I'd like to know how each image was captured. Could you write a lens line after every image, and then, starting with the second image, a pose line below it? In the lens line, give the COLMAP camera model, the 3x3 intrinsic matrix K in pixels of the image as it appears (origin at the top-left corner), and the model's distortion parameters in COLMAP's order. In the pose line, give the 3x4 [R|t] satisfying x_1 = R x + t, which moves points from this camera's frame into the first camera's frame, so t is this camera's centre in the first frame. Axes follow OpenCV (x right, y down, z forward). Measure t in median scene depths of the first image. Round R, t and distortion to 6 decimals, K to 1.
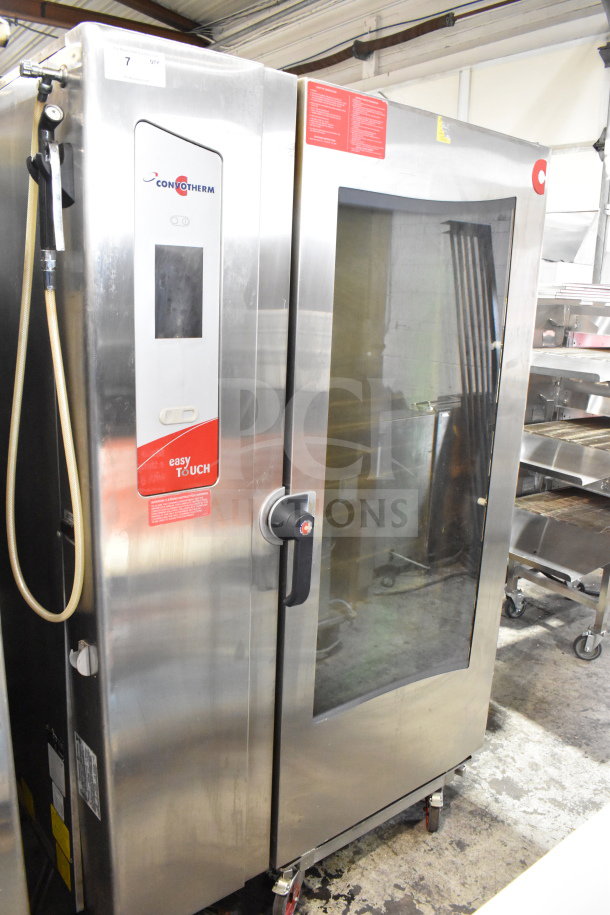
lens RADIAL K [[712.0, 0, 302.1], [0, 712.0, 459.7], [0, 0, 1]] dist [-0.095536, 0.016041]
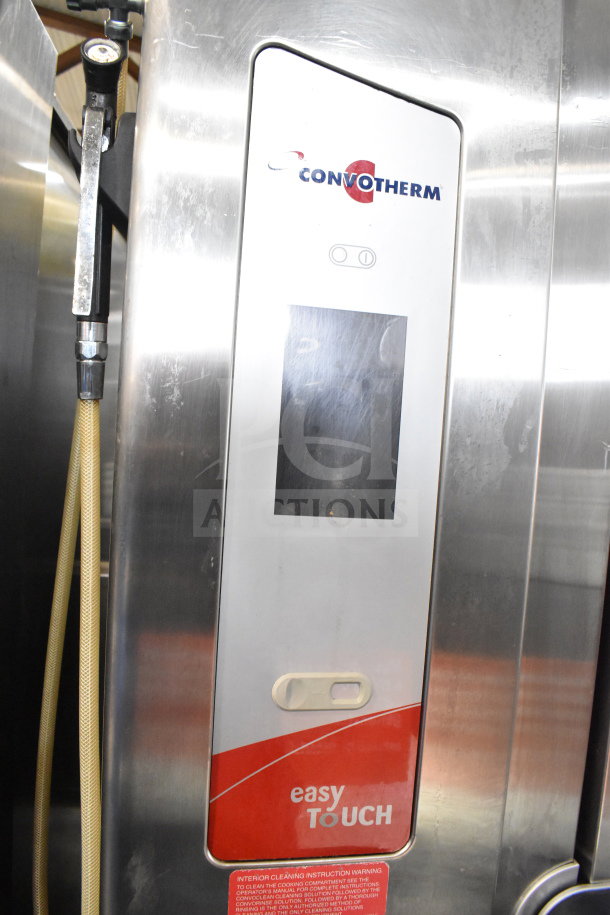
lens RADIAL K [[712.0, 0, 301.1], [0, 712.0, 458.3], [0, 0, 1]] dist [-0.095536, 0.016041]
pose [[0.886094, 0.038905, -0.461869, 0.009597], [-0.140012, 0.972388, -0.186705, -0.128264], [0.441852, 0.230105, 0.867075, 0.632755]]
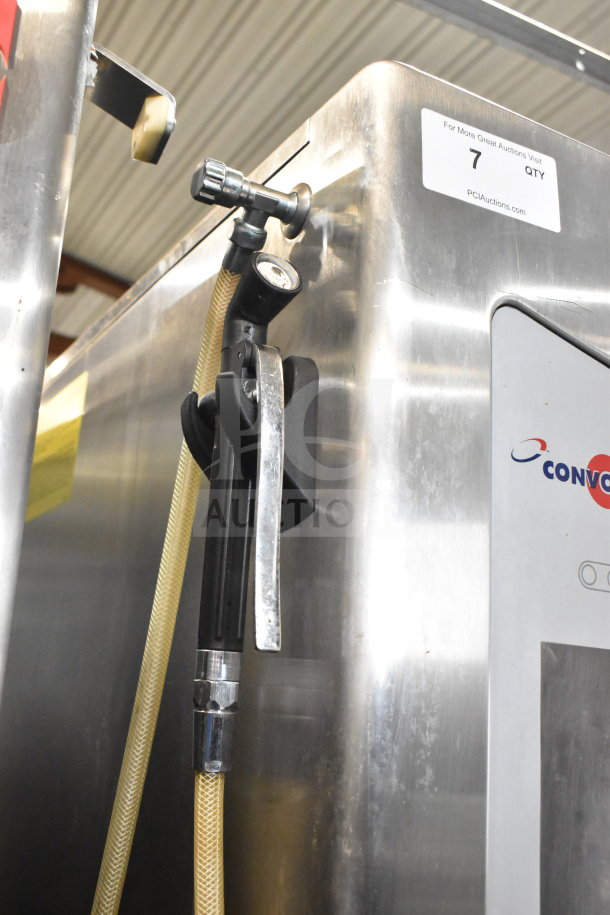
lens RADIAL K [[1042.2, 0, 303.6], [0, 1042.2, 459.5], [0, 0, 1]] dist [-0.059086, 0.000000]
pose [[0.987585, -0.022477, -0.155472, -0.239639], [-0.056566, 0.872434, -0.485448, -0.139326], [0.146550, 0.488215, 0.860331, 0.524368]]
